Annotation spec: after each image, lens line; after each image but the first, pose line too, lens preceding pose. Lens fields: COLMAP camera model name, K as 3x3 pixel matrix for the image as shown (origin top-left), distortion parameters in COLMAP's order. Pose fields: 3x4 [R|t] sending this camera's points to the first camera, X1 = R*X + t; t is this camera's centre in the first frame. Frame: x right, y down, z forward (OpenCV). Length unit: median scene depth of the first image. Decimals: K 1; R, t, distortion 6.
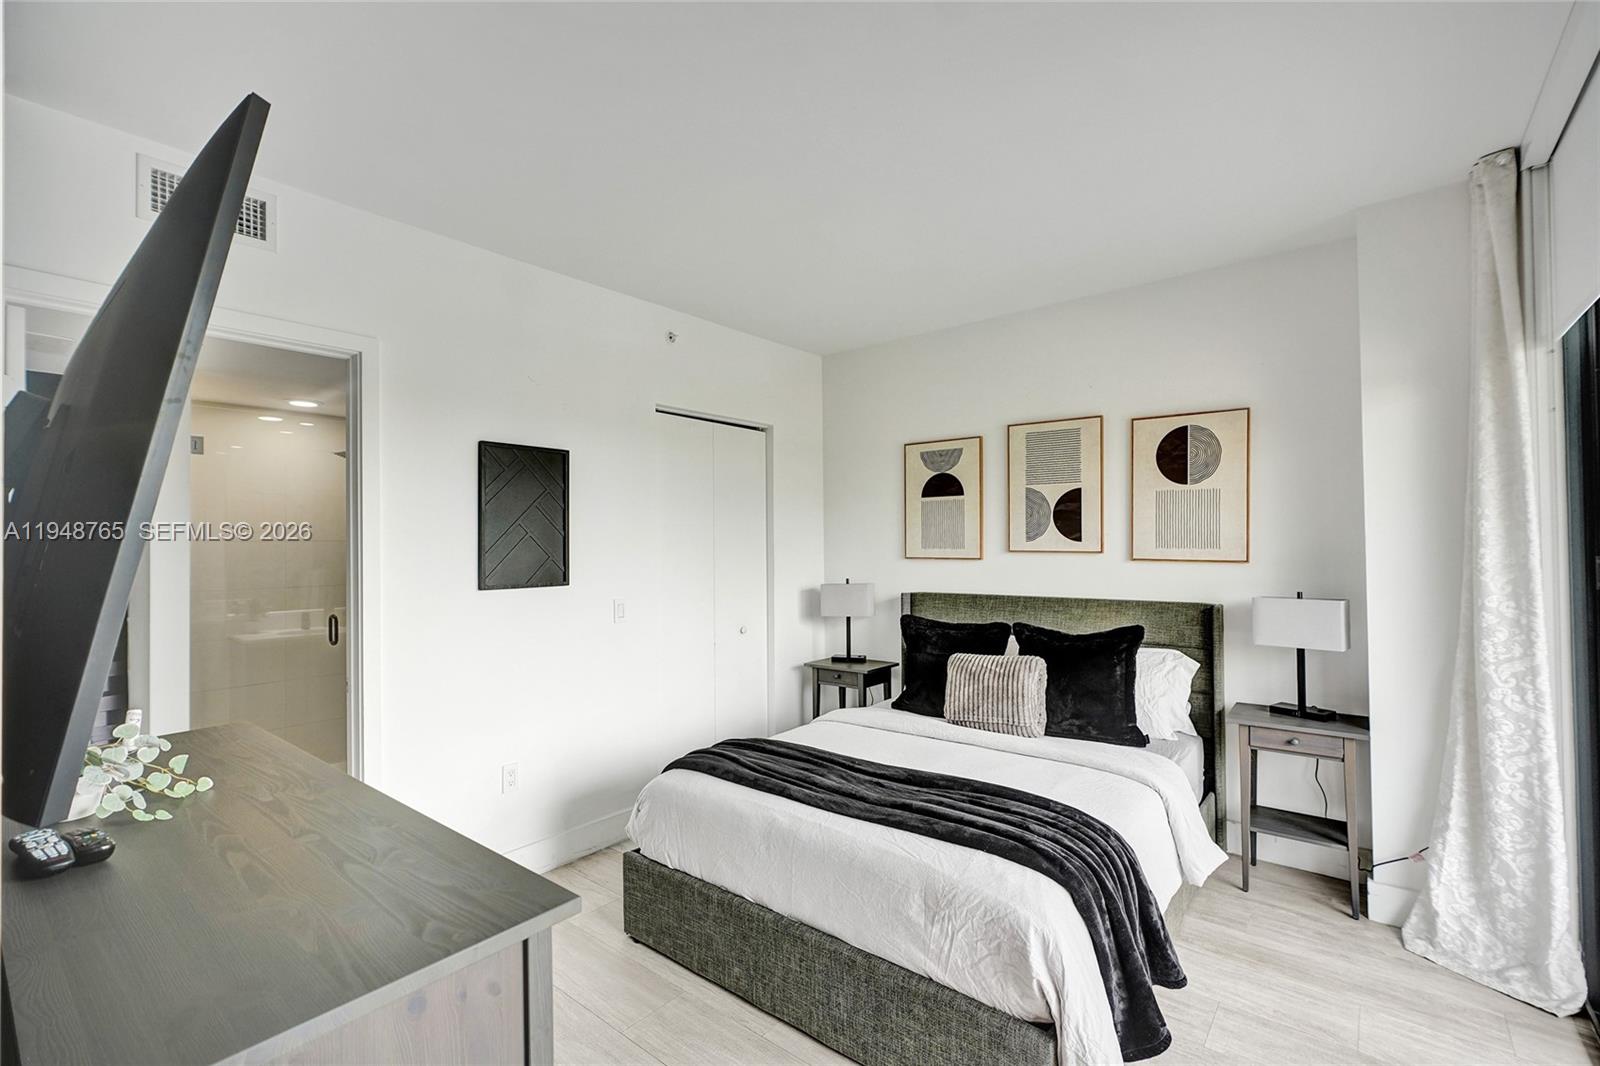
lens RADIAL K [[695.3, 0, 793.9], [0, 695.3, 538.0], [0, 0, 1]] dist [0.039785, -0.014727]
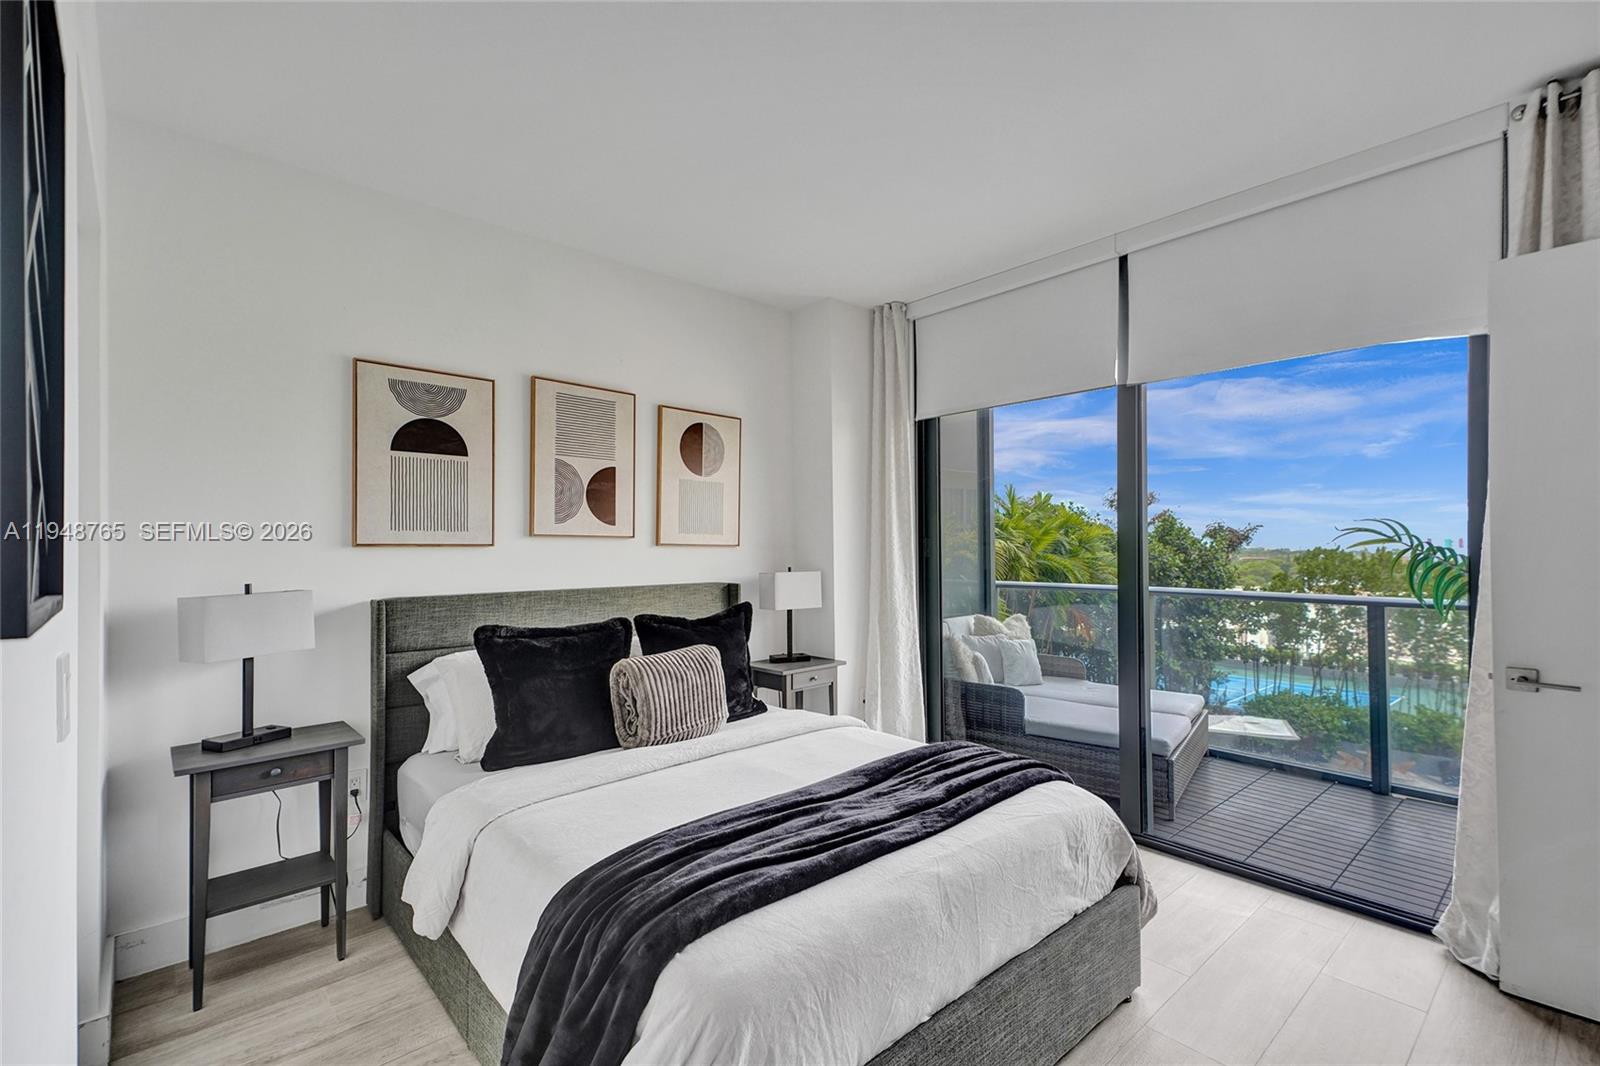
lens RADIAL K [[714.5, 0, 800.0], [0, 714.5, 533.0], [0, 0, 1]] dist [0.028194, 0.000232]
pose [[0.160672, 0.032721, 0.986465, -0.473168], [-0.001276, 0.999456, -0.032944, 0.045562], [-0.987007, 0.004035, 0.160627, 0.610690]]
